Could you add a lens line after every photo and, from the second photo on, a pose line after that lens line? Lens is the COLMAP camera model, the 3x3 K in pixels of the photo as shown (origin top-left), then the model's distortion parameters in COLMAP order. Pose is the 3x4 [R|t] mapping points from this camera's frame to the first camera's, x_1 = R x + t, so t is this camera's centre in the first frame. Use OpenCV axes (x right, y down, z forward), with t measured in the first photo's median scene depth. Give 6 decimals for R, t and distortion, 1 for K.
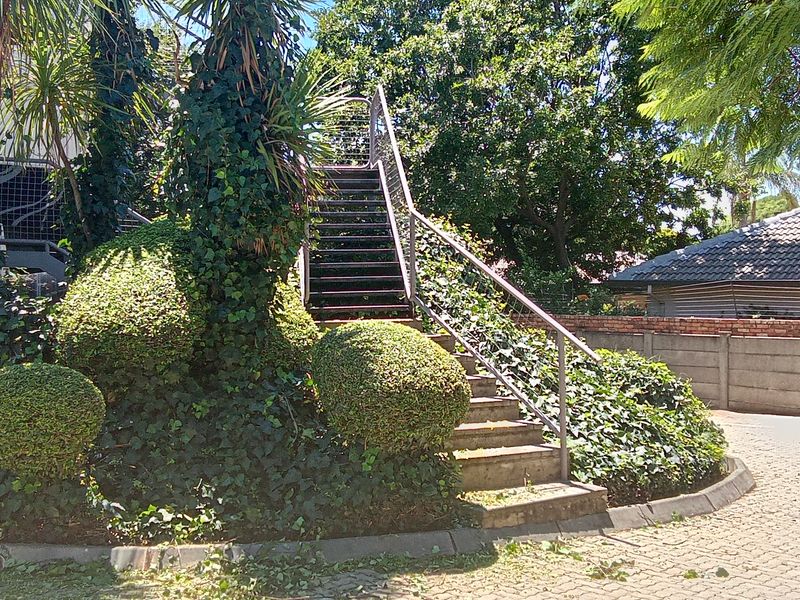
lens RADIAL K [[1030.1, 0, 400.0], [0, 1030.1, 300.0], [0, 0, 1]] dist [0.078427, -0.044053]
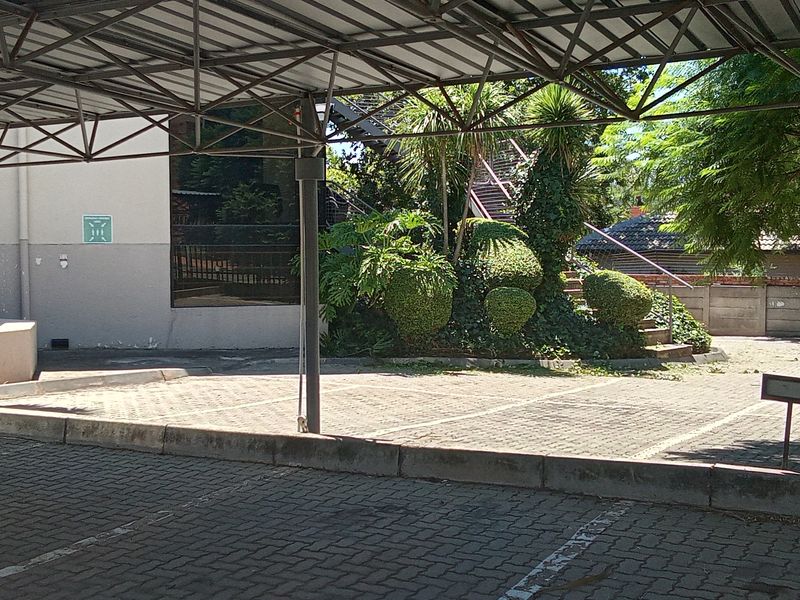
lens RADIAL K [[1030.1, 0, 400.0], [0, 1030.1, 300.0], [0, 0, 1]] dist [0.078427, -0.044053]
pose [[0.979944, -0.008499, 0.199090, -0.842298], [0.002135, 0.999481, 0.032154, 0.012459], [-0.199260, -0.031084, 0.979453, -1.028717]]
